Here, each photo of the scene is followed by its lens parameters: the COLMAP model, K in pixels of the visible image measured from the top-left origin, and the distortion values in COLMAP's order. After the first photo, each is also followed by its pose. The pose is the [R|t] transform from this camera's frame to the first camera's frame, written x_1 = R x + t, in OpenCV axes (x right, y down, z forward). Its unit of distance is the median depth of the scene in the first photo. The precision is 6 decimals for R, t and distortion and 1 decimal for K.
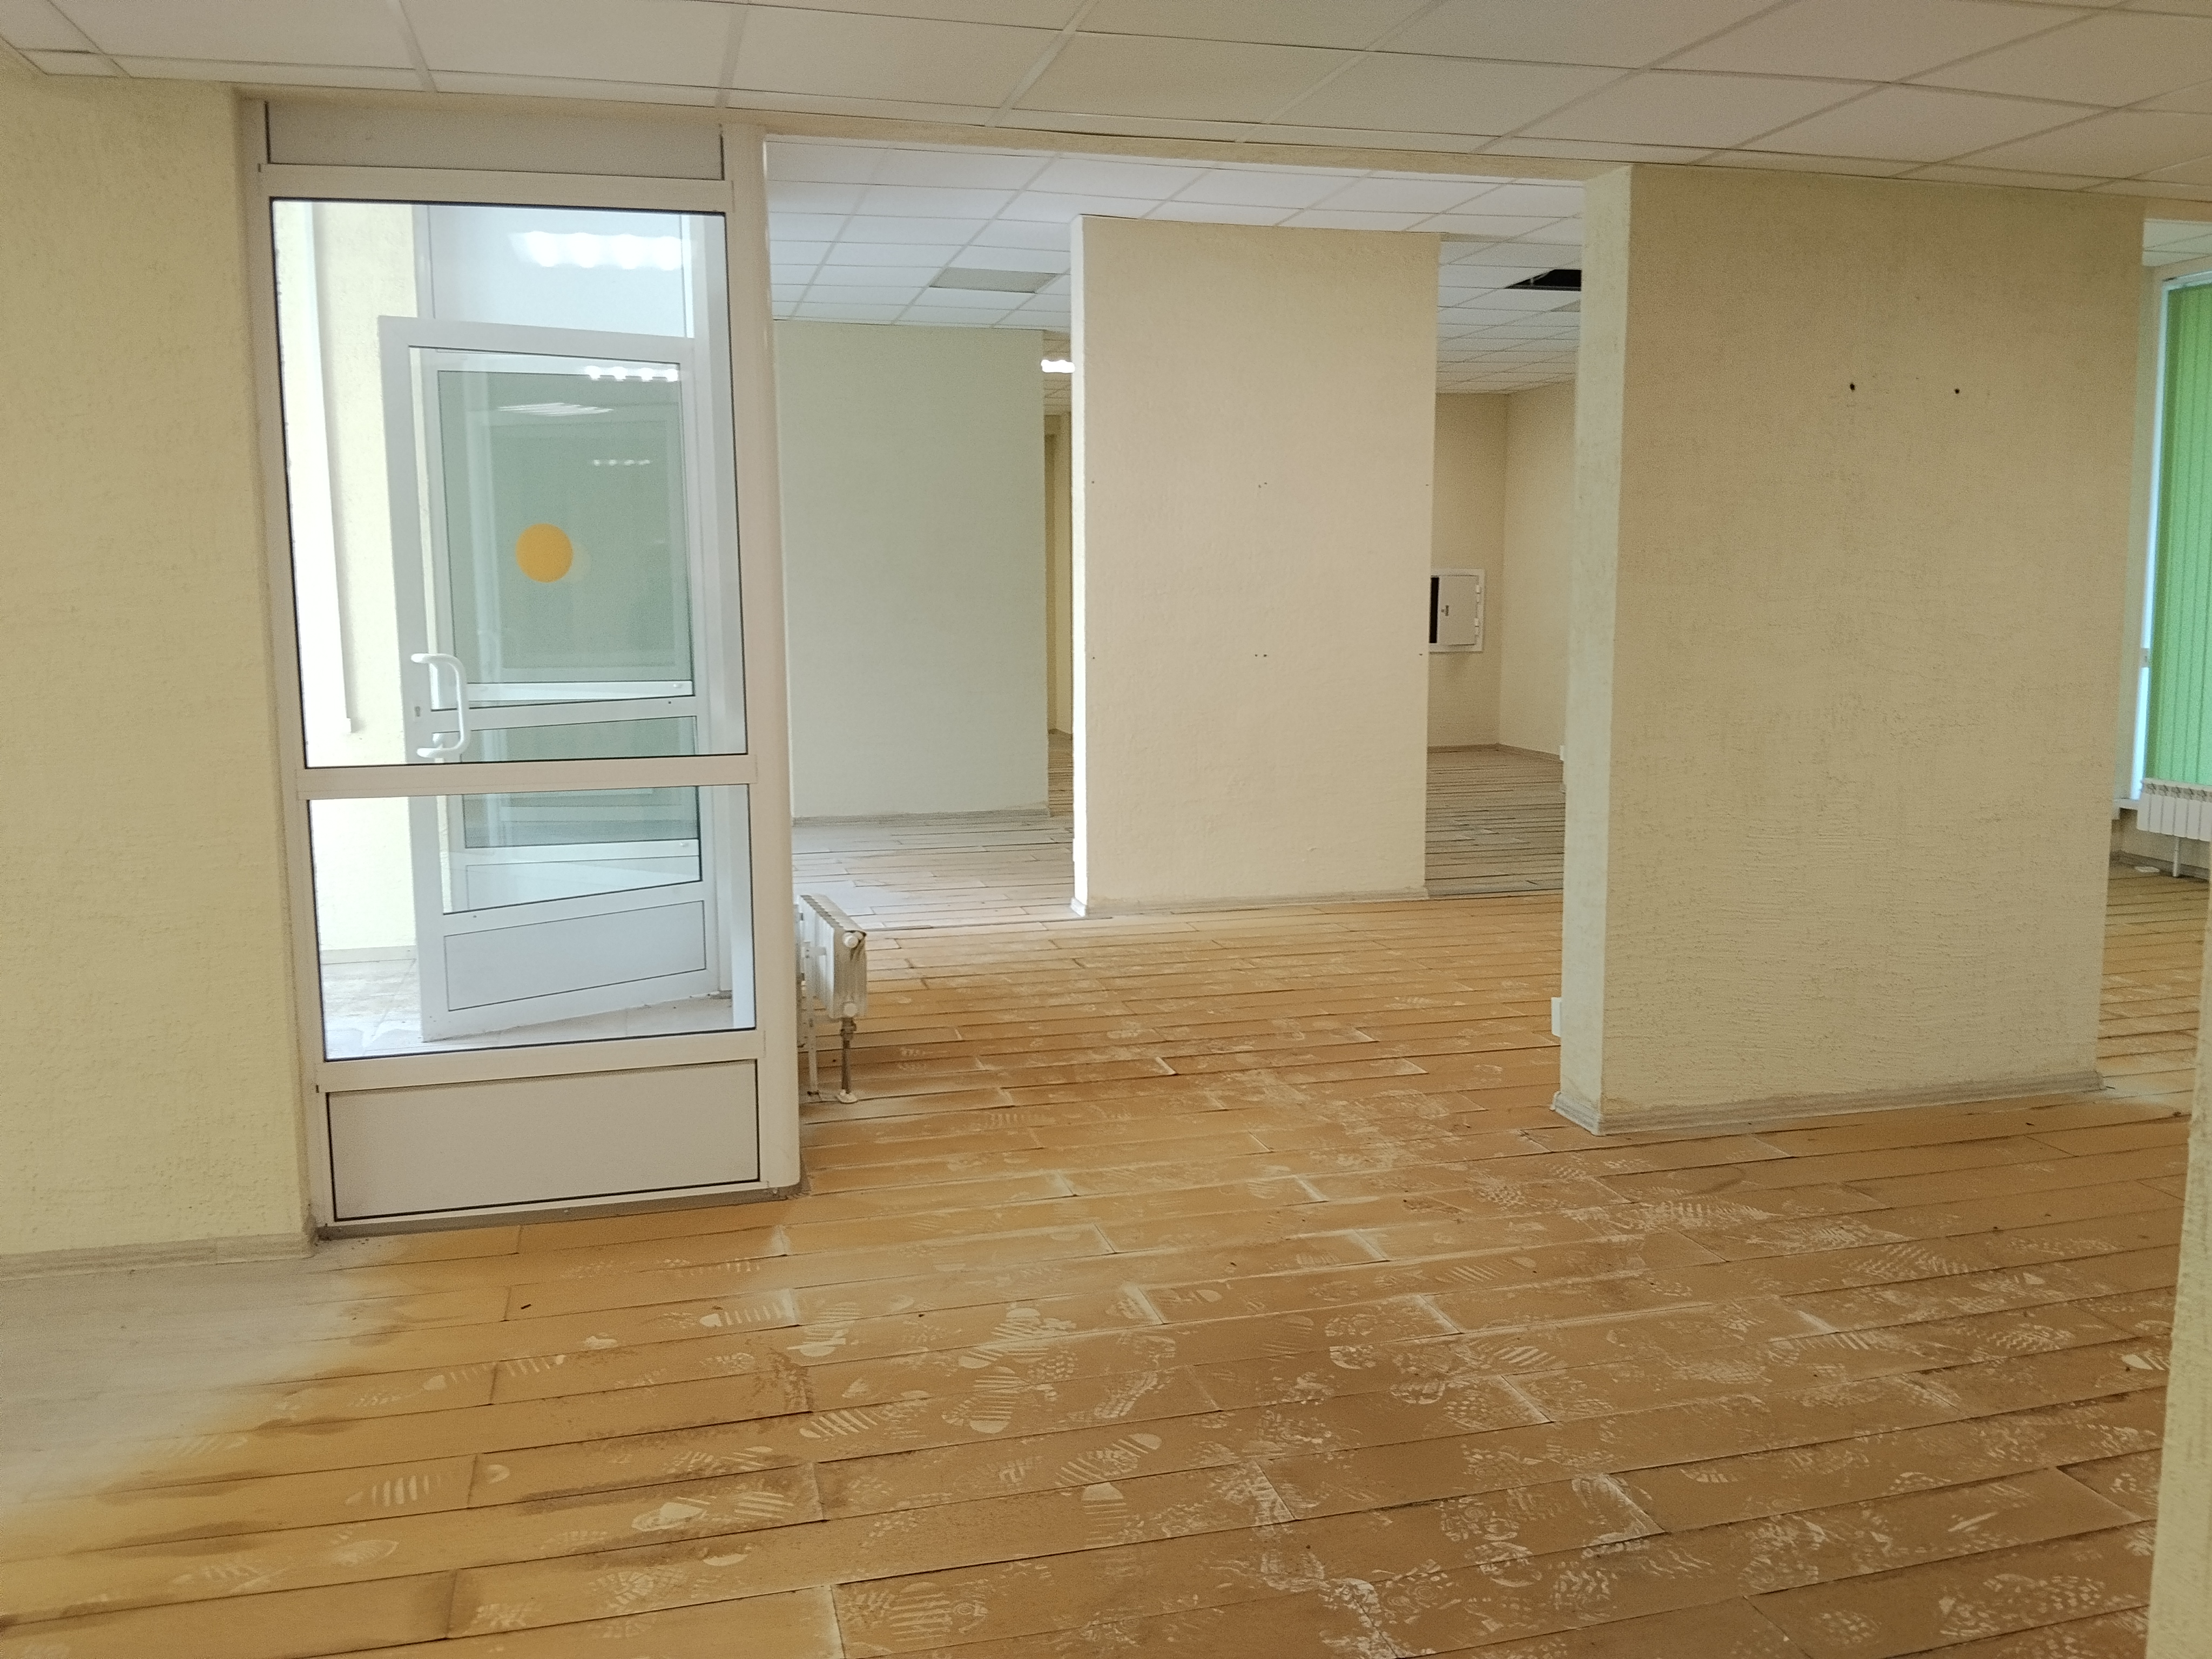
lens RADIAL K [[1780.4, 0, 1106.7], [0, 1780.4, 799.4], [0, 0, 1]] dist [0.119752, -0.243111]
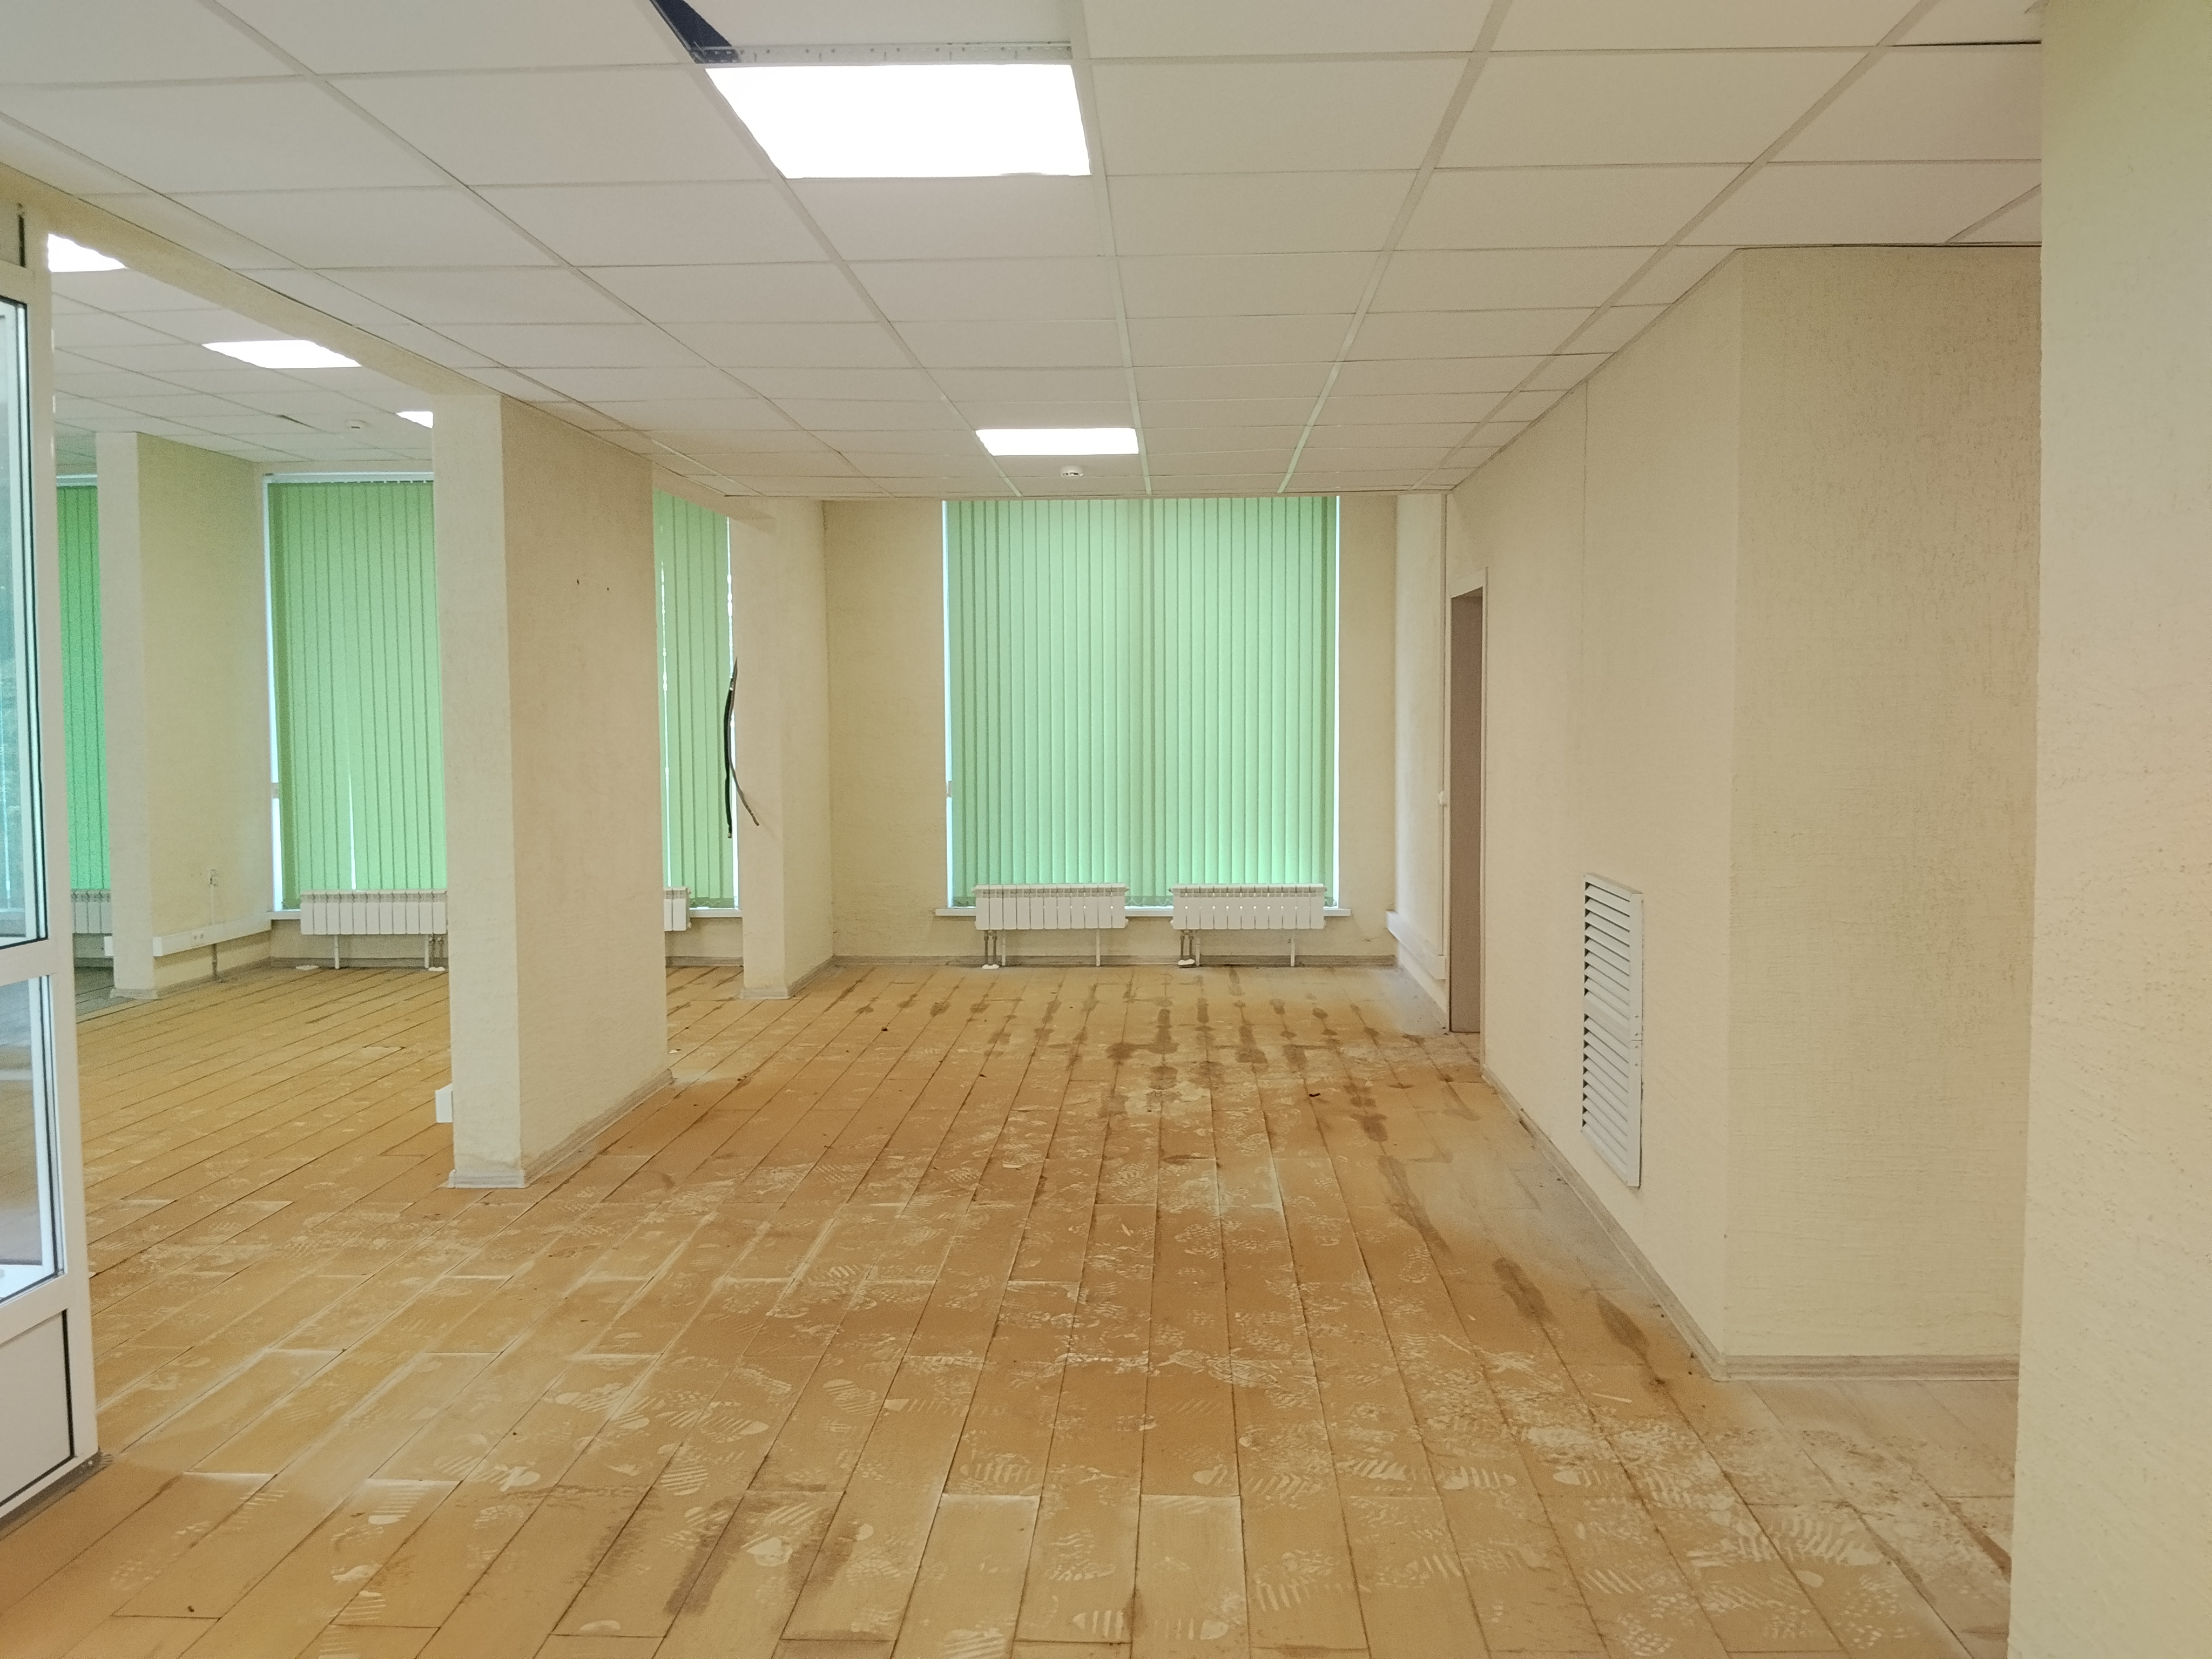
lens RADIAL K [[1780.4, 0, 1106.7], [0, 1780.4, 799.4], [0, 0, 1]] dist [0.119752, -0.243111]
pose [[0.299956, -0.045934, 0.952846, -0.863647], [0.123053, 0.992358, 0.009101, -0.037596], [-0.945983, 0.114521, 0.303316, 0.284187]]
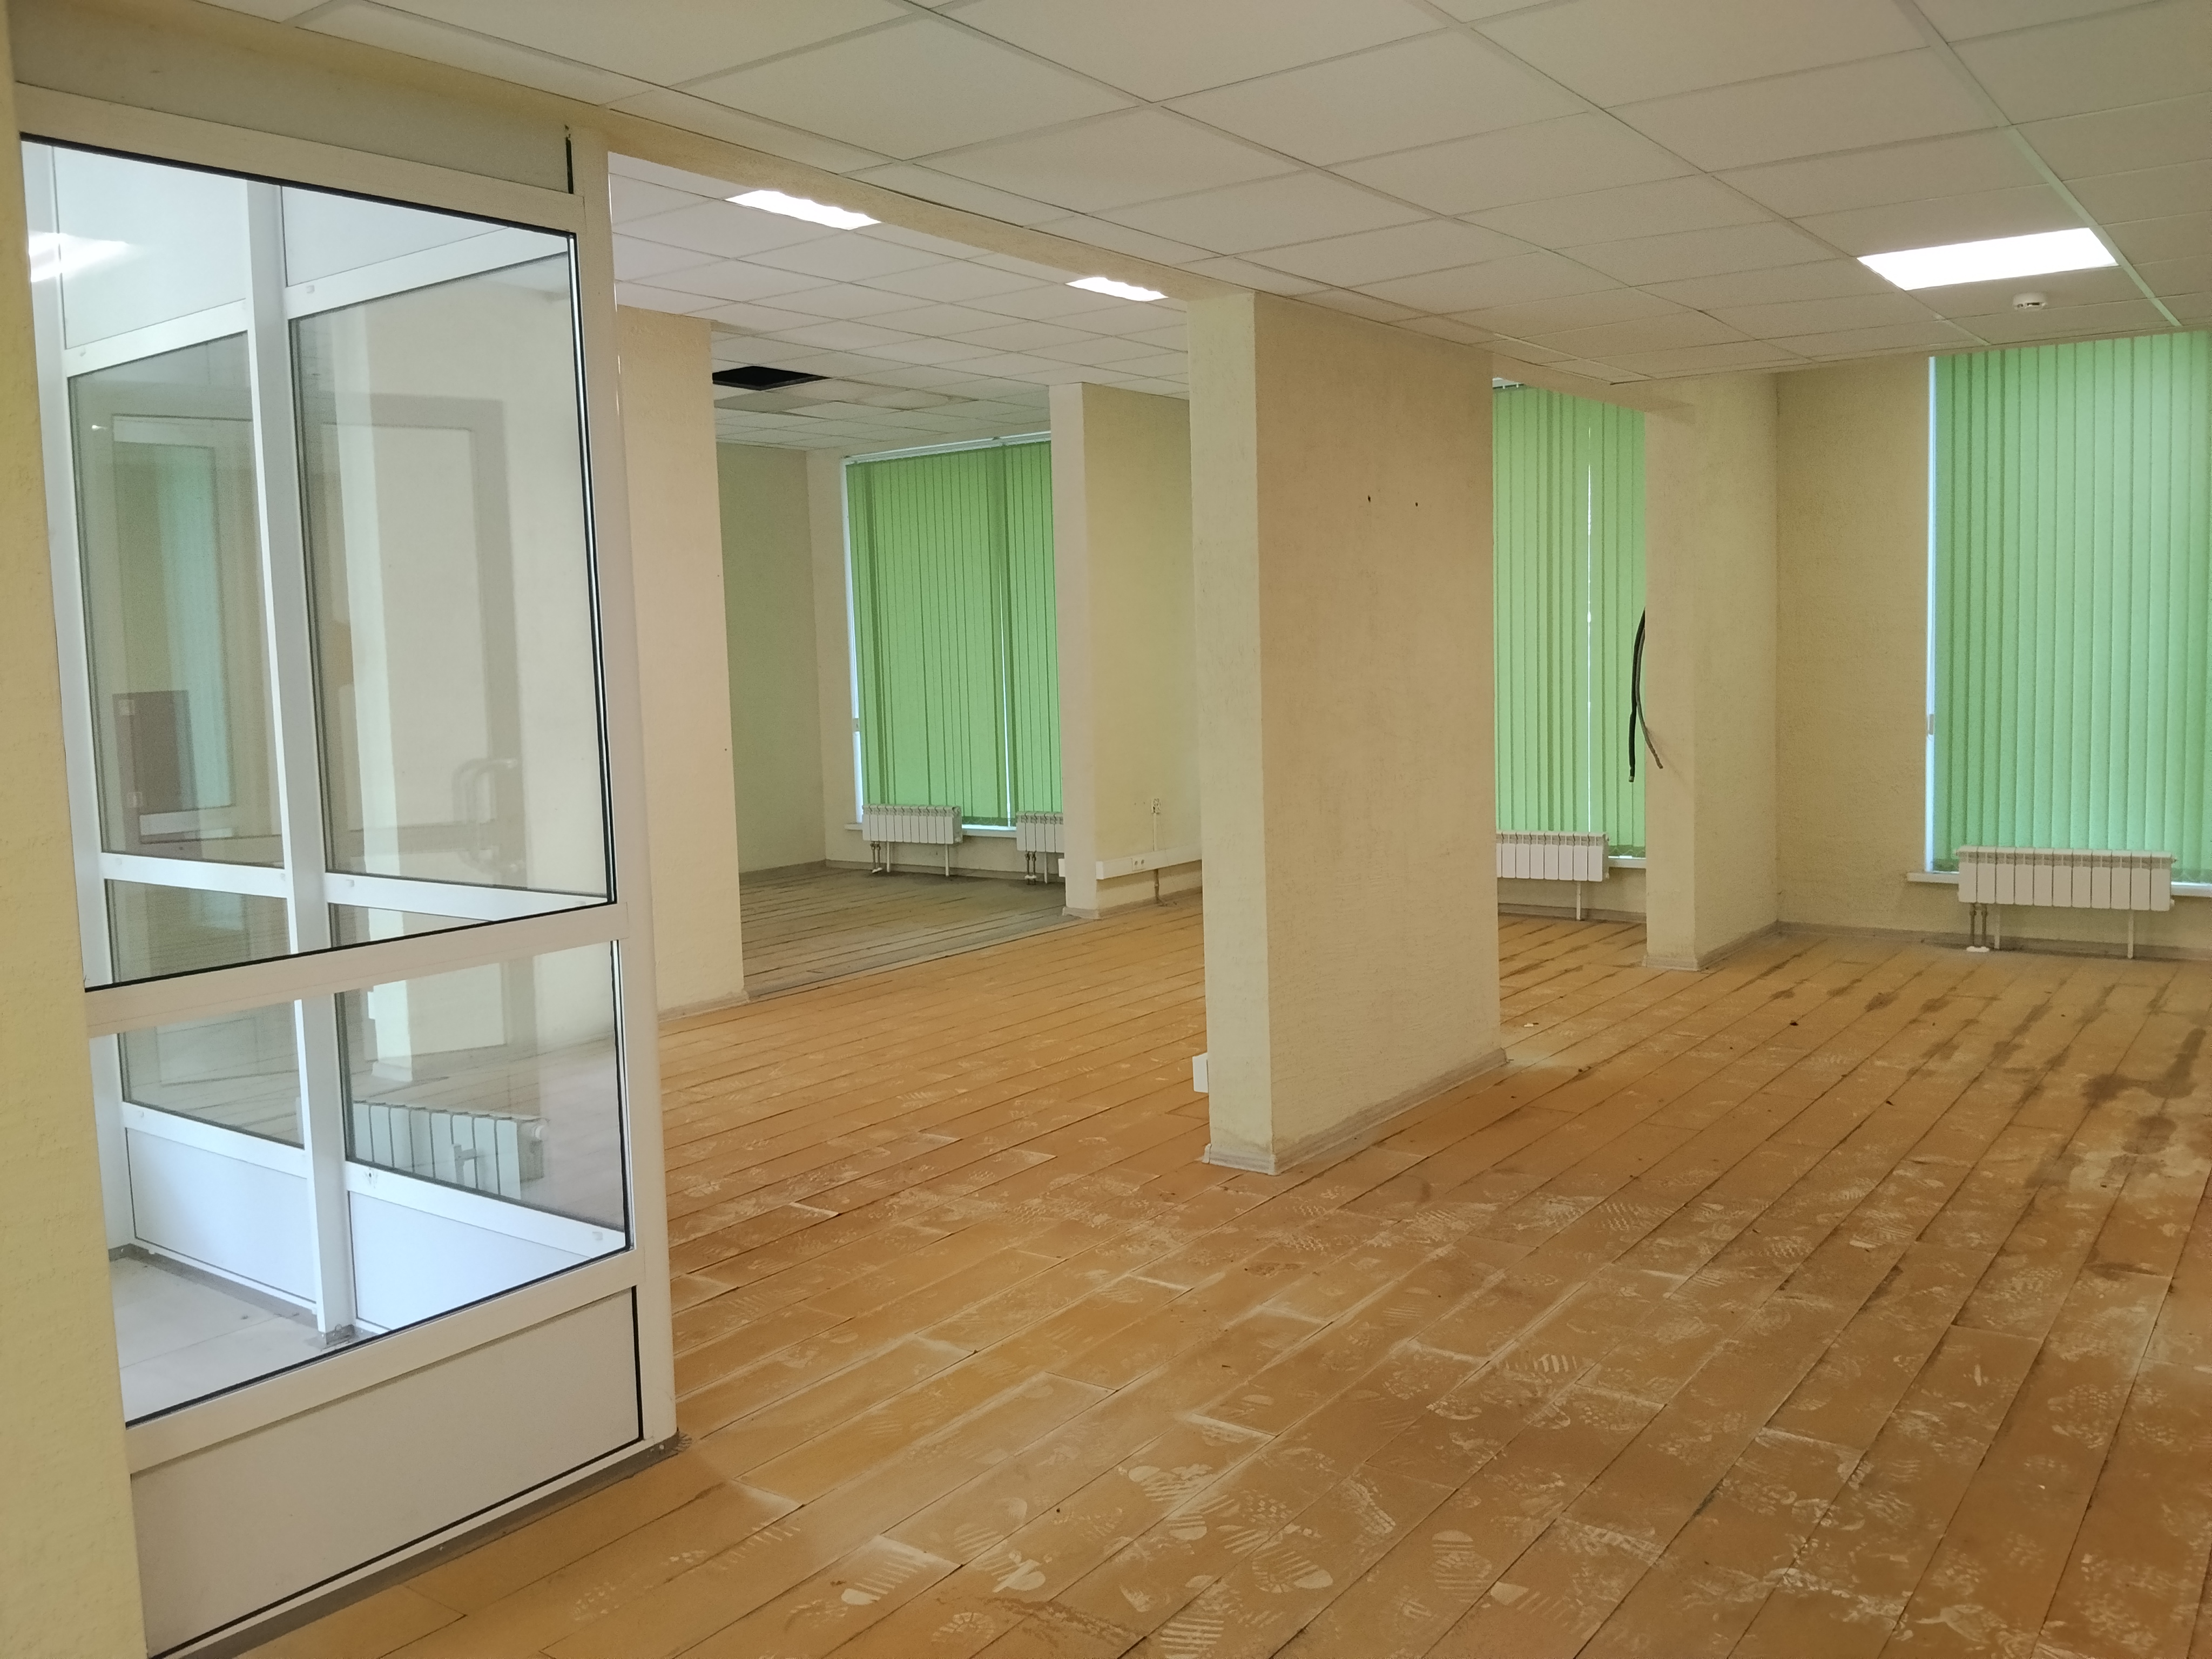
lens RADIAL K [[1787.5, 0, 1111.6], [0, 1787.5, 797.2], [0, 0, 1]] dist [0.147900, -0.322303]
pose [[0.774934, -0.070175, 0.628134, -0.545414], [0.102909, 0.994565, -0.015847, -0.037632], [-0.623608, 0.076921, 0.777944, 0.237097]]
